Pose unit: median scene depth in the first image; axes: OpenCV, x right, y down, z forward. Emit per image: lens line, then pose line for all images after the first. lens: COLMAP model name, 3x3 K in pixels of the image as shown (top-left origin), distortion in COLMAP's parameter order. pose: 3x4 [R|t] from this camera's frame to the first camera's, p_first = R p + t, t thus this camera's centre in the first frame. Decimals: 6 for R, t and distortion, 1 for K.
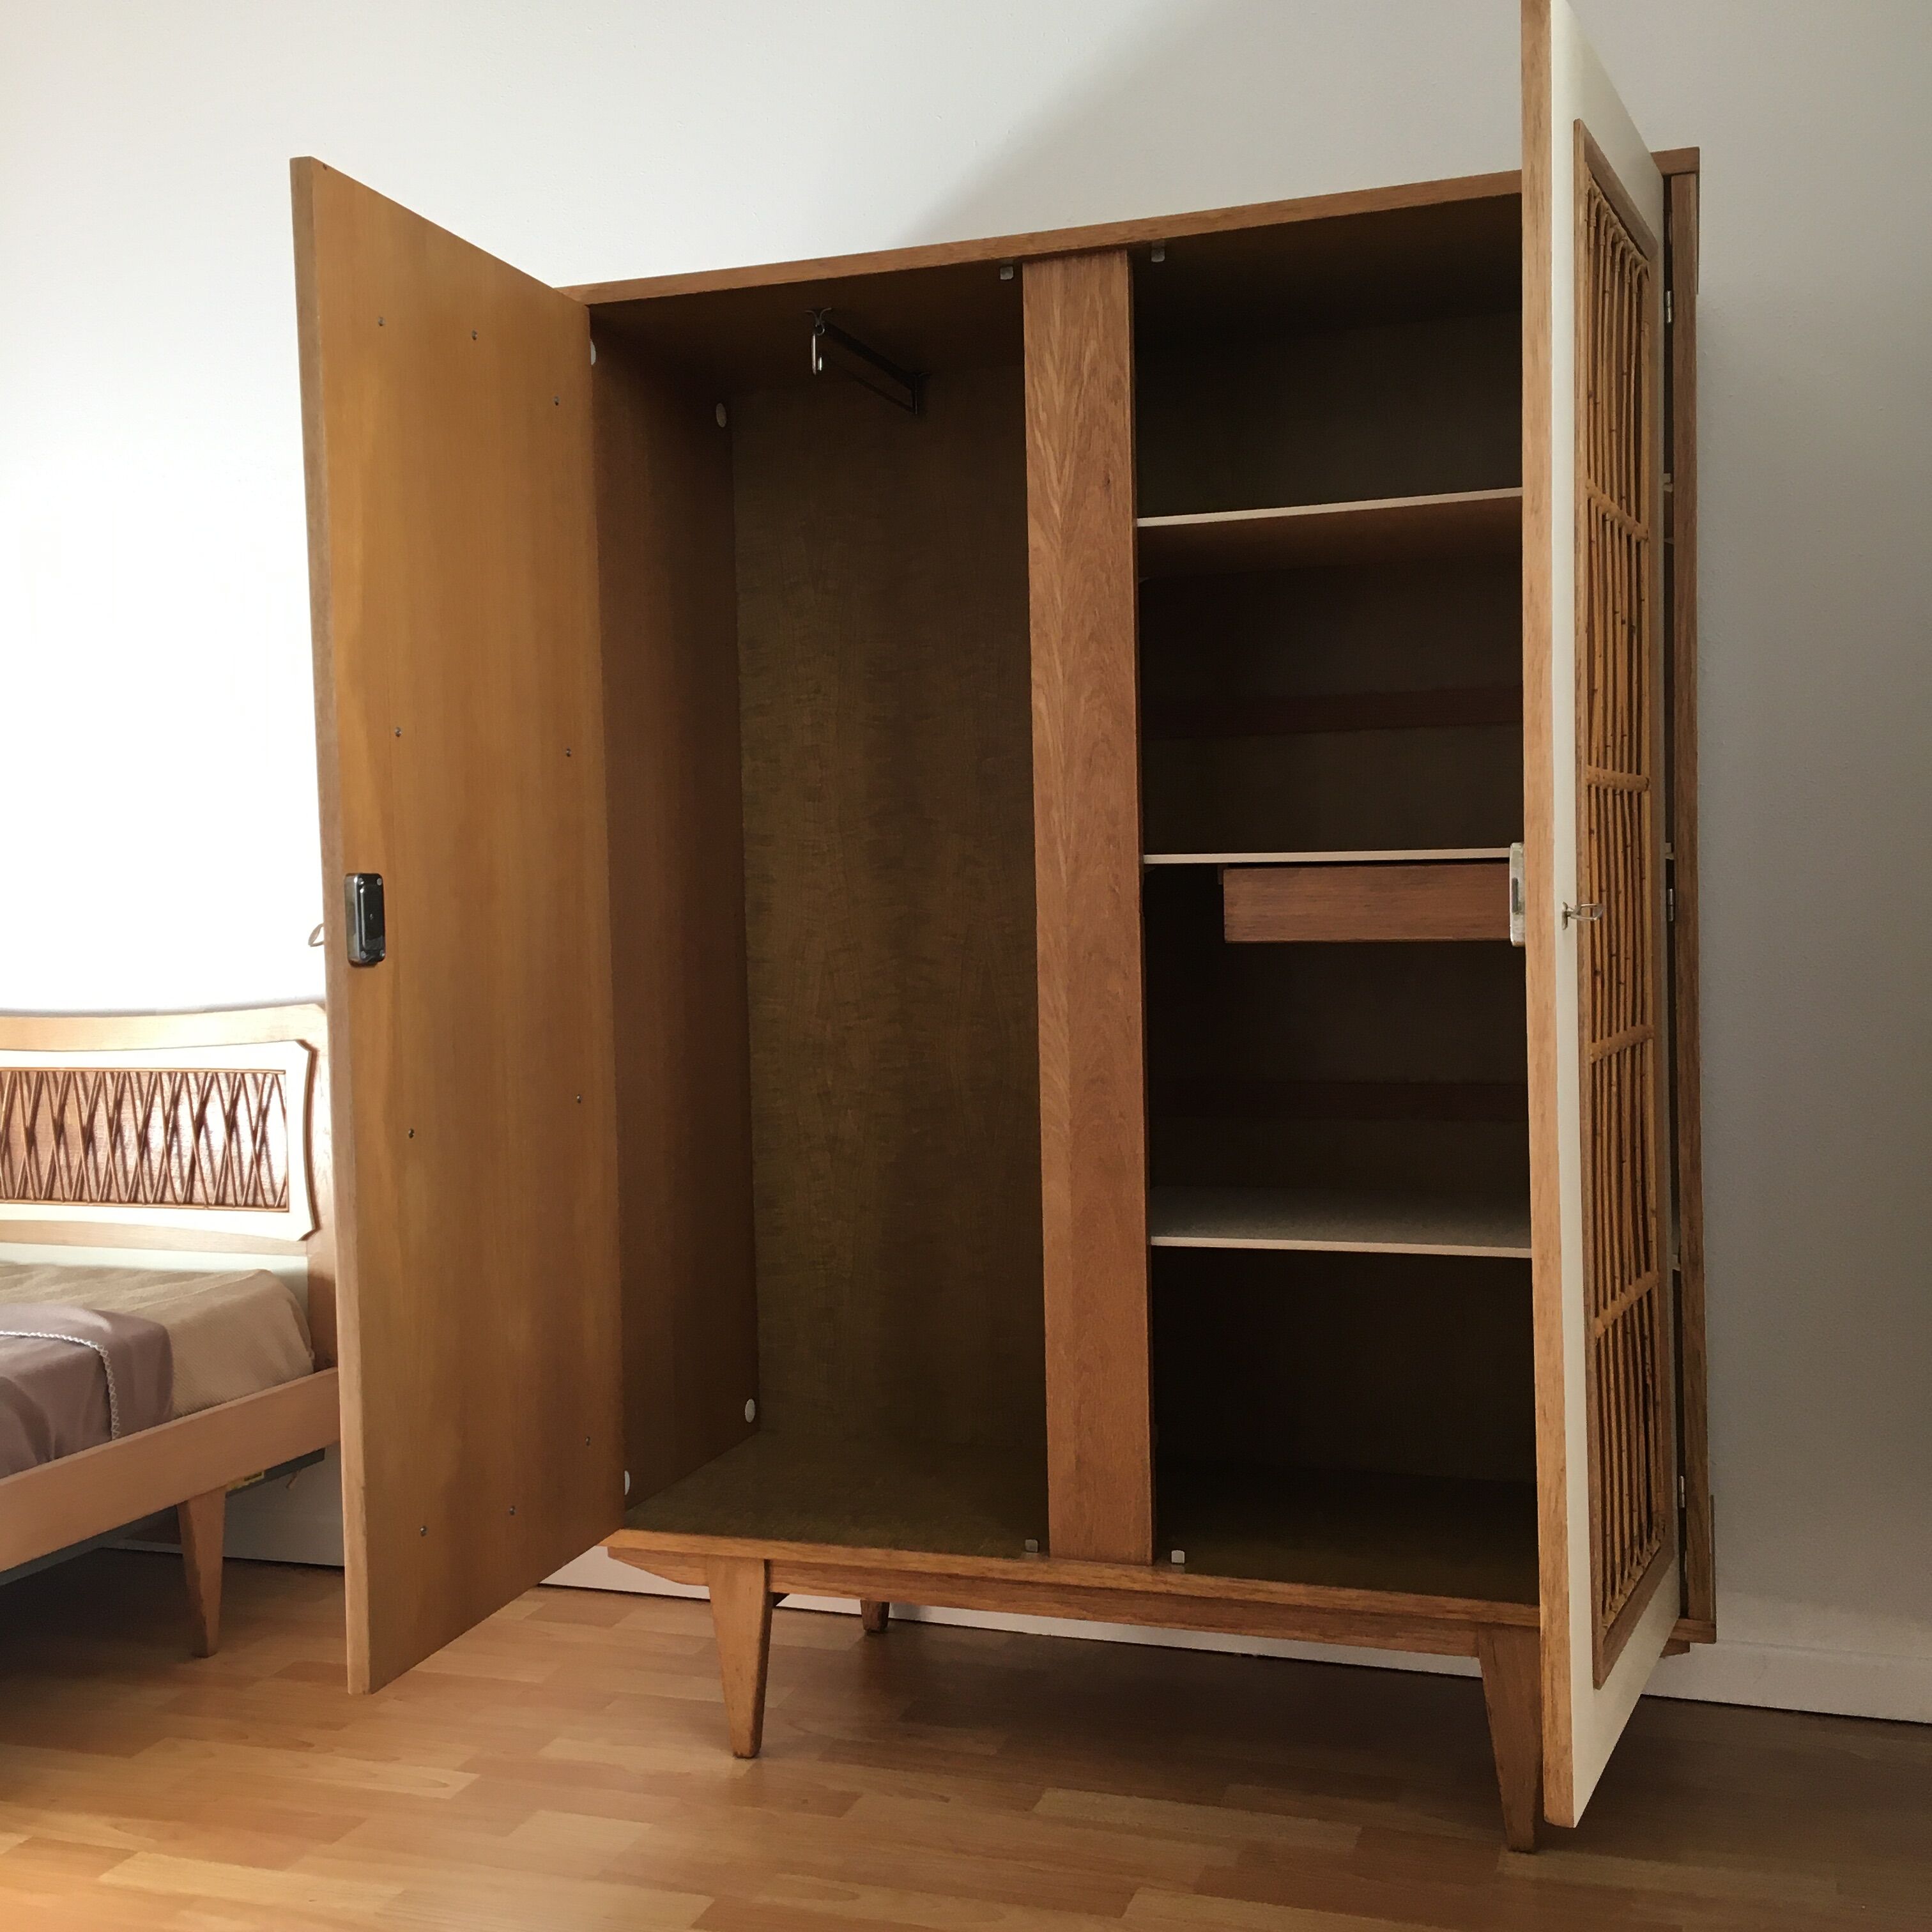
lens RADIAL K [[2199.1, 0, 953.1], [0, 2199.1, 964.6], [0, 0, 1]] dist [0.058917, 0.000000]
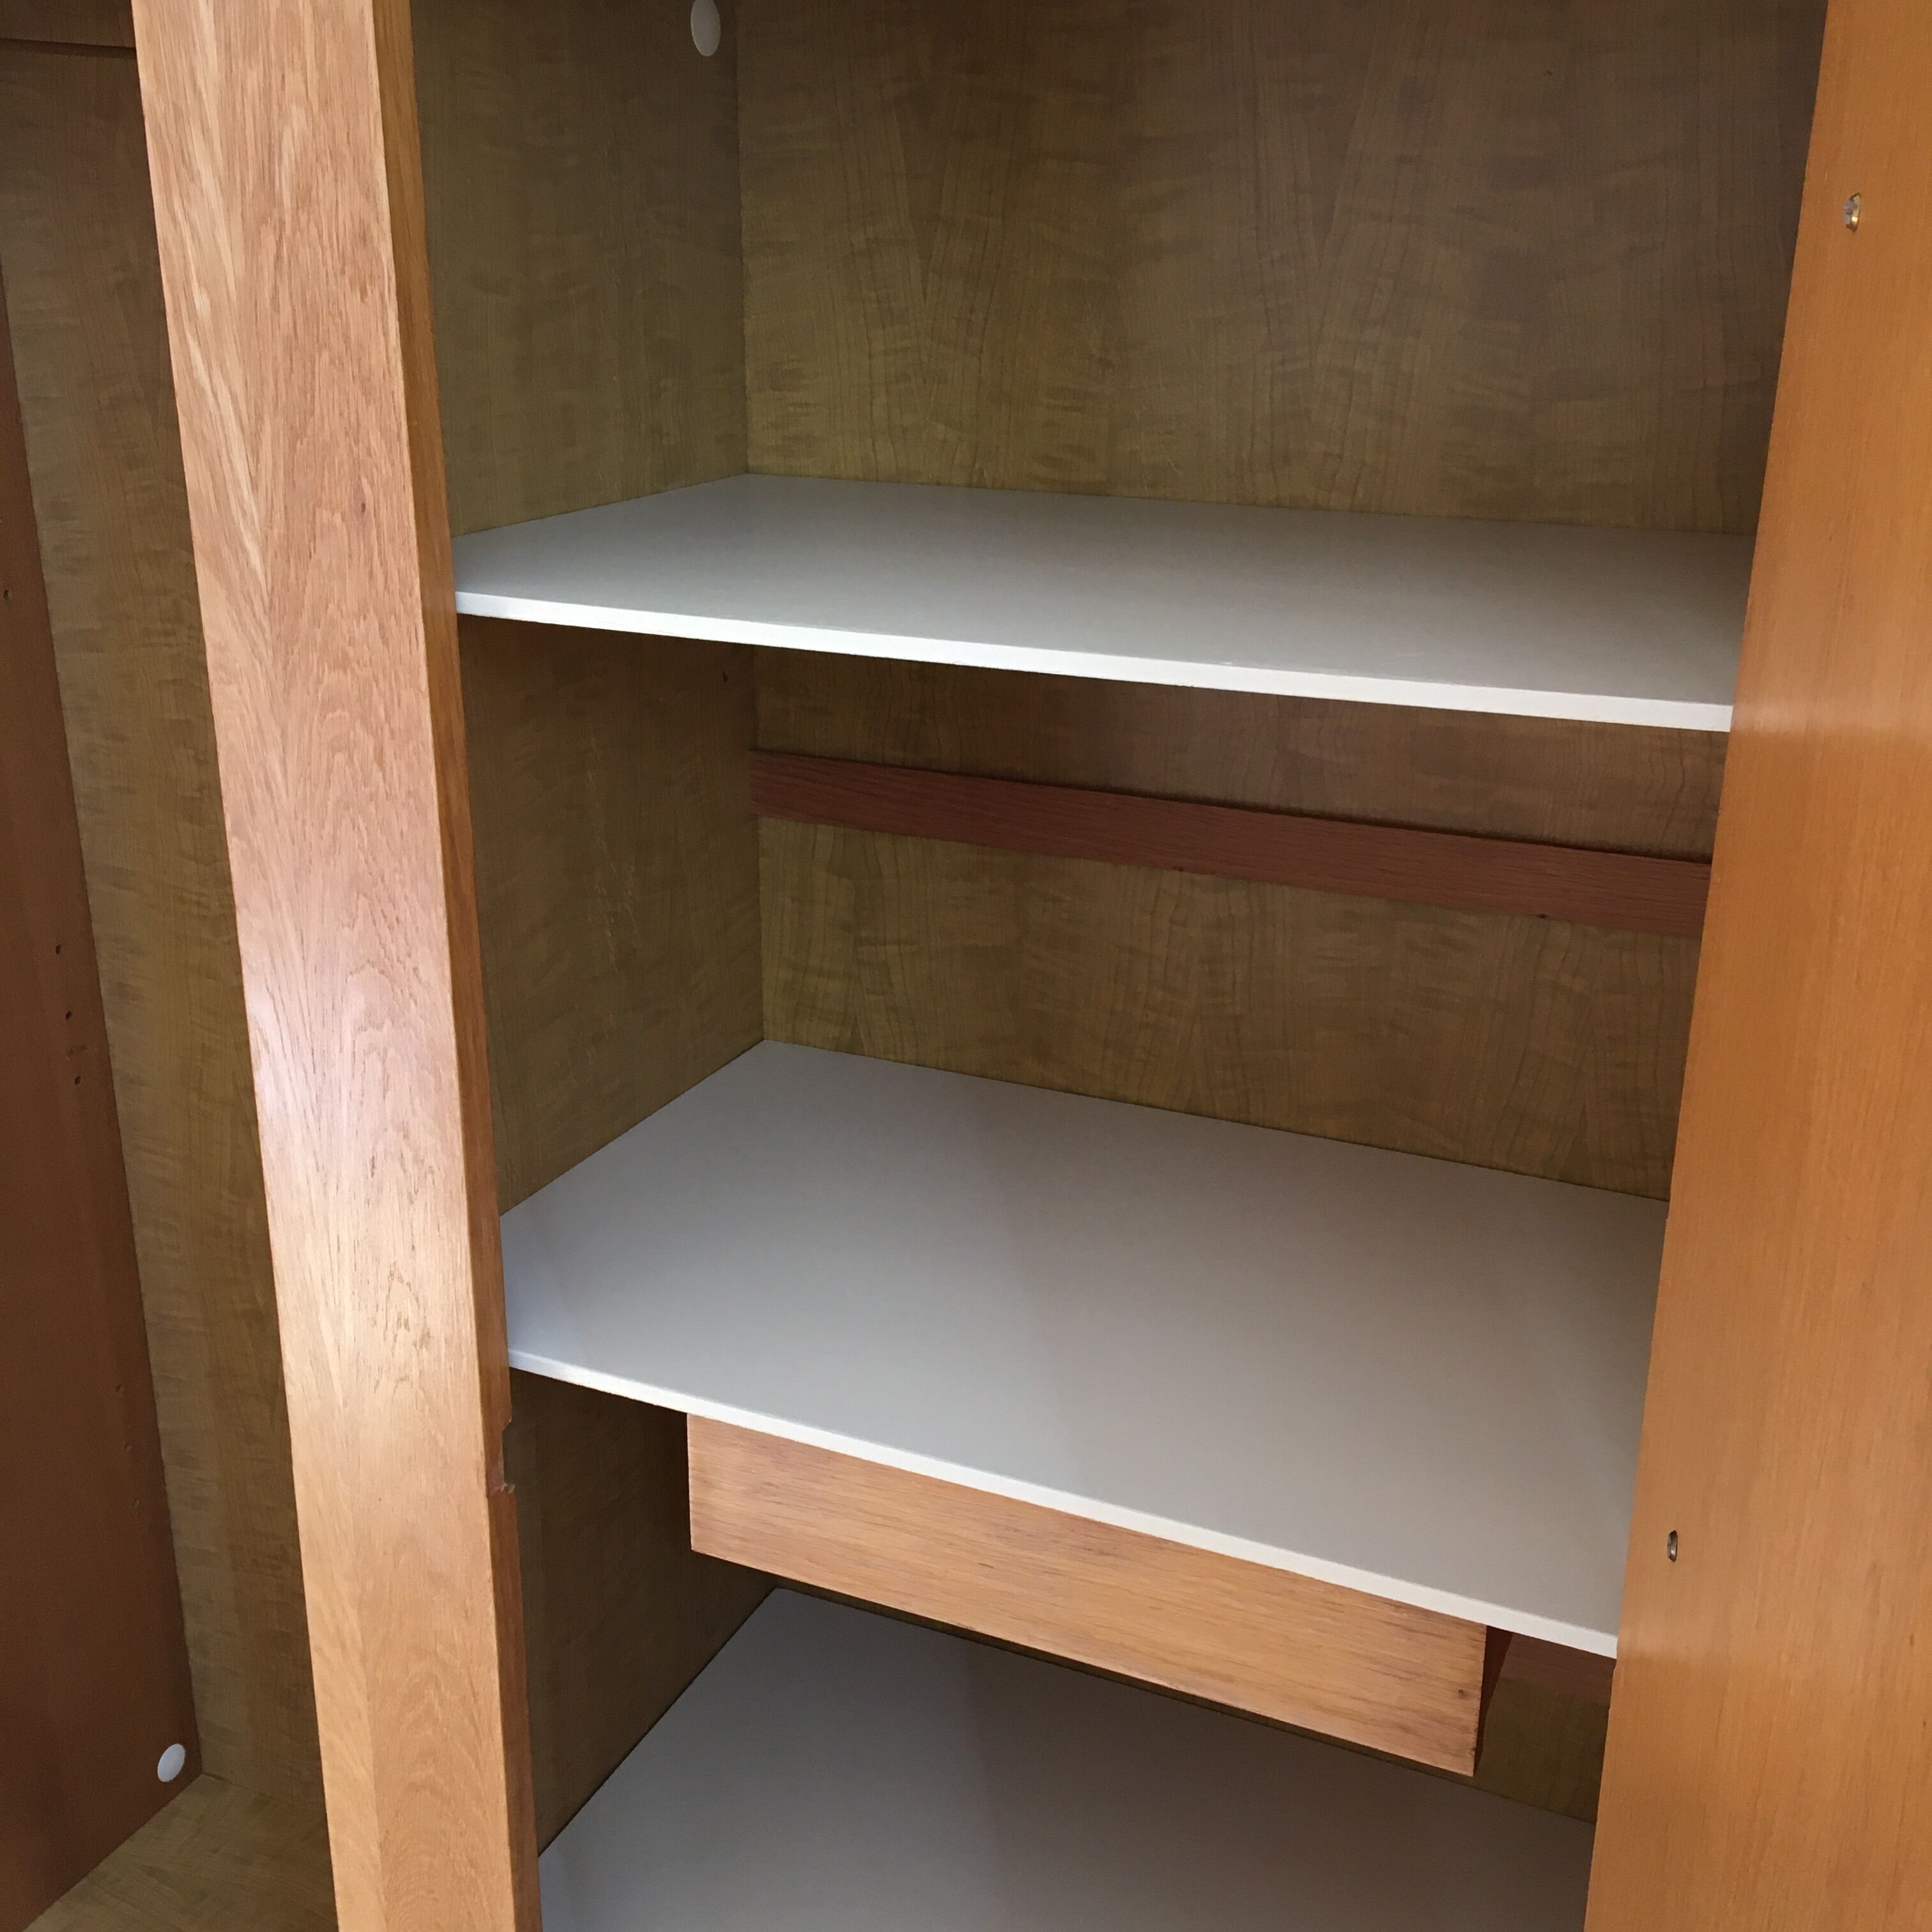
lens RADIAL K [[2199.1, 0, 963.5], [0, 2199.1, 956.0], [0, 0, 1]] dist [0.058917, 0.000000]
pose [[0.994893, 0.059966, -0.081188, 0.207120], [-0.032749, 0.952645, 0.302316, -0.261364], [0.095472, -0.298113, 0.949744, 0.618473]]
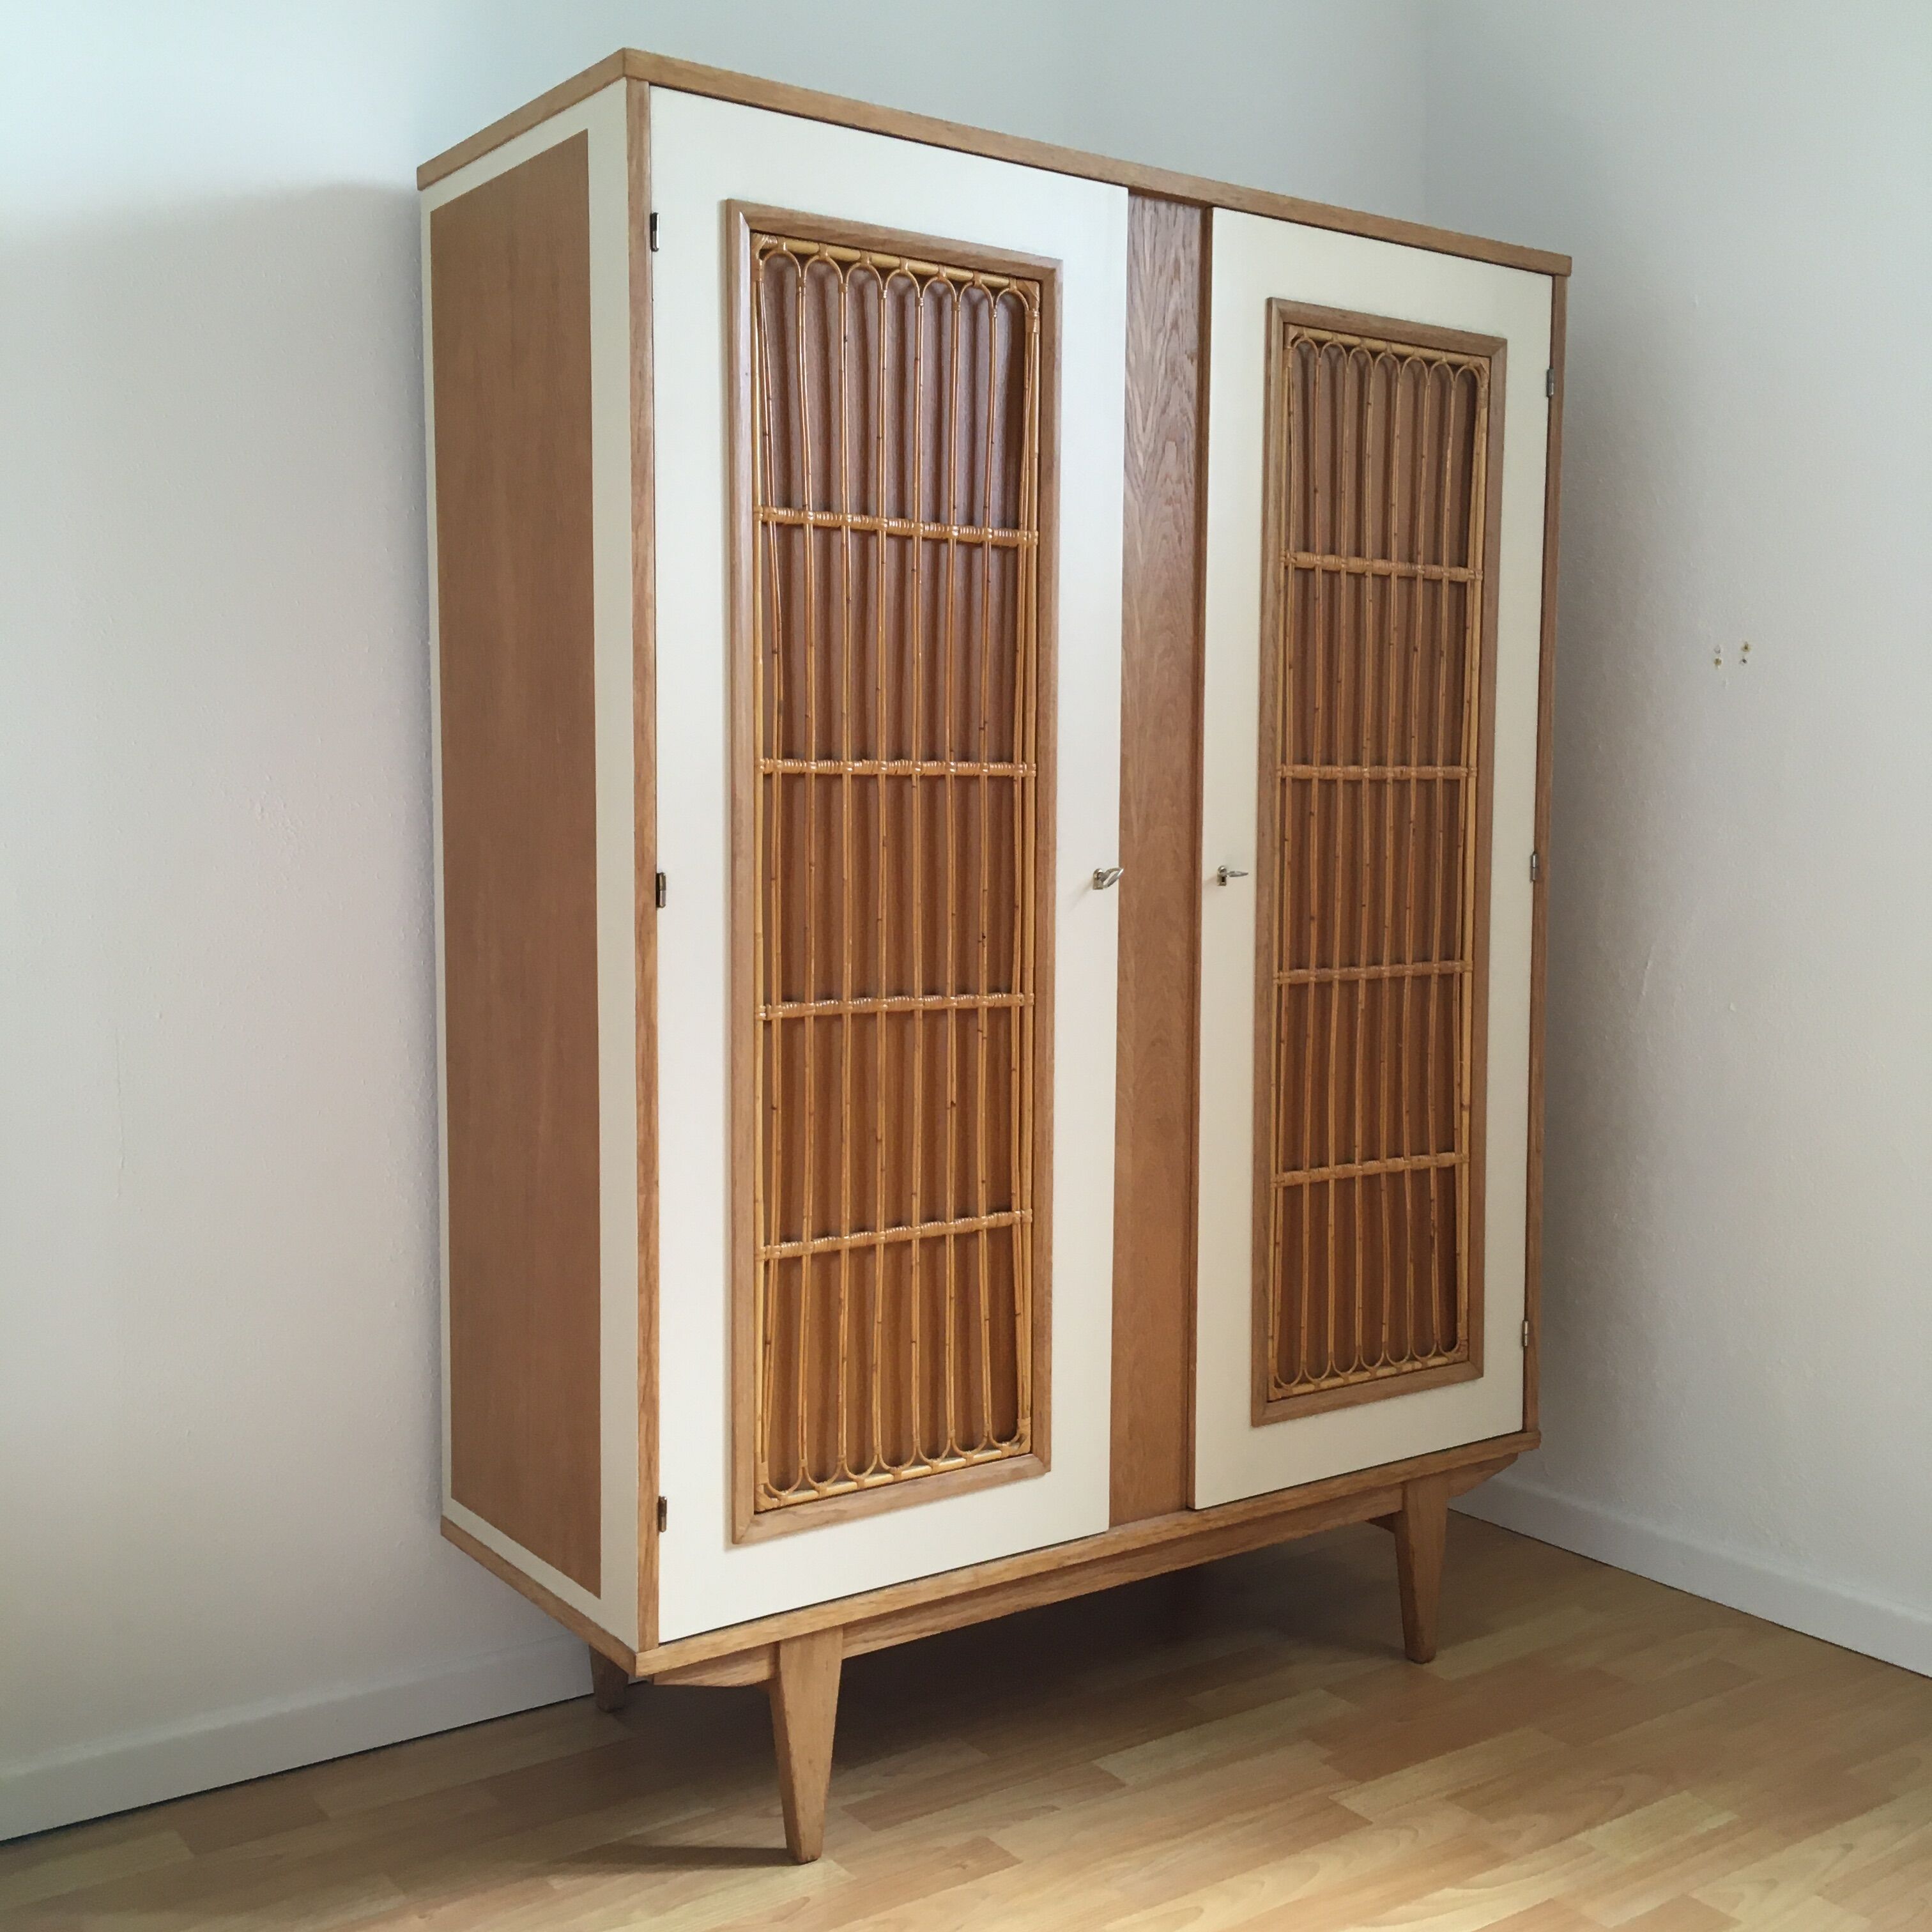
lens RADIAL K [[2199.1, 0, 978.7], [0, 2199.1, 964.9], [0, 0, 1]] dist [0.058917, 0.000000]
pose [[0.578257, -0.042781, 0.814732, -0.794352], [0.008207, 0.998879, 0.046626, -0.029520], [-0.815814, -0.020276, 0.577959, 0.491635]]
